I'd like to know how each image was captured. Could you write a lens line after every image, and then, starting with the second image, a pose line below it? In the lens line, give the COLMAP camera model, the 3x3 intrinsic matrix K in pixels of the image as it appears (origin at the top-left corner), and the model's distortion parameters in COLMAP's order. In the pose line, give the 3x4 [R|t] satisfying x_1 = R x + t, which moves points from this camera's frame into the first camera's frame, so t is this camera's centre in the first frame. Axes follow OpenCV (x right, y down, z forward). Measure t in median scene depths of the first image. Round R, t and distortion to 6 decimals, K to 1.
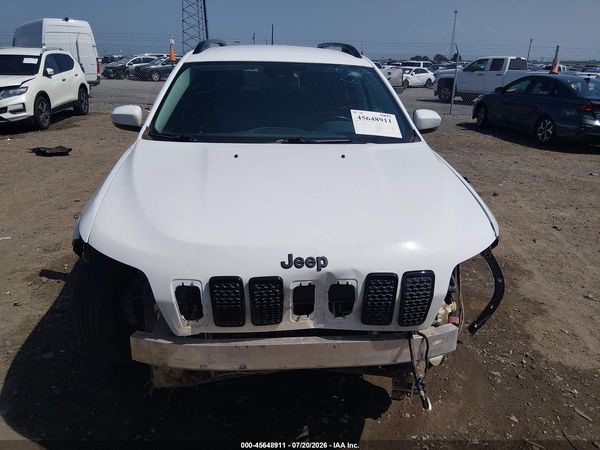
lens RADIAL K [[465.0, 0, 296.3], [0, 465.0, 225.0], [0, 0, 1]] dist [0.072591, -0.116143]
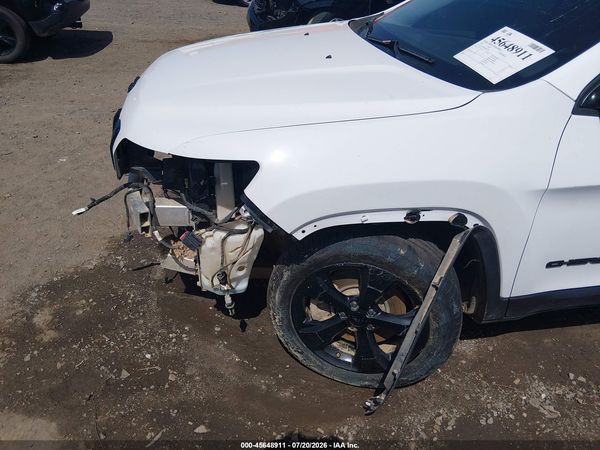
lens RADIAL K [[465.0, 0, 302.9], [0, 465.0, 228.1], [0, 0, 1]] dist [0.072591, -0.116143]
pose [[0.051412, 0.501600, -0.863570, 0.790643], [-0.387684, 0.806924, 0.445617, -0.209490], [0.920358, 0.311882, 0.235948, 0.706401]]
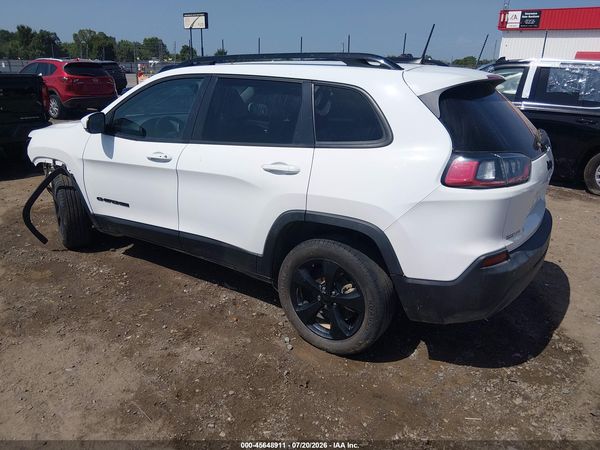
lens RADIAL K [[465.0, 0, 301.4], [0, 465.0, 226.2], [0, 0, 1]] dist [0.072591, -0.116143]
pose [[-0.659320, 0.207343, -0.722707, 0.928564], [-0.282712, 0.822314, 0.493836, -0.821496], [0.696686, 0.529914, -0.483550, 2.322458]]
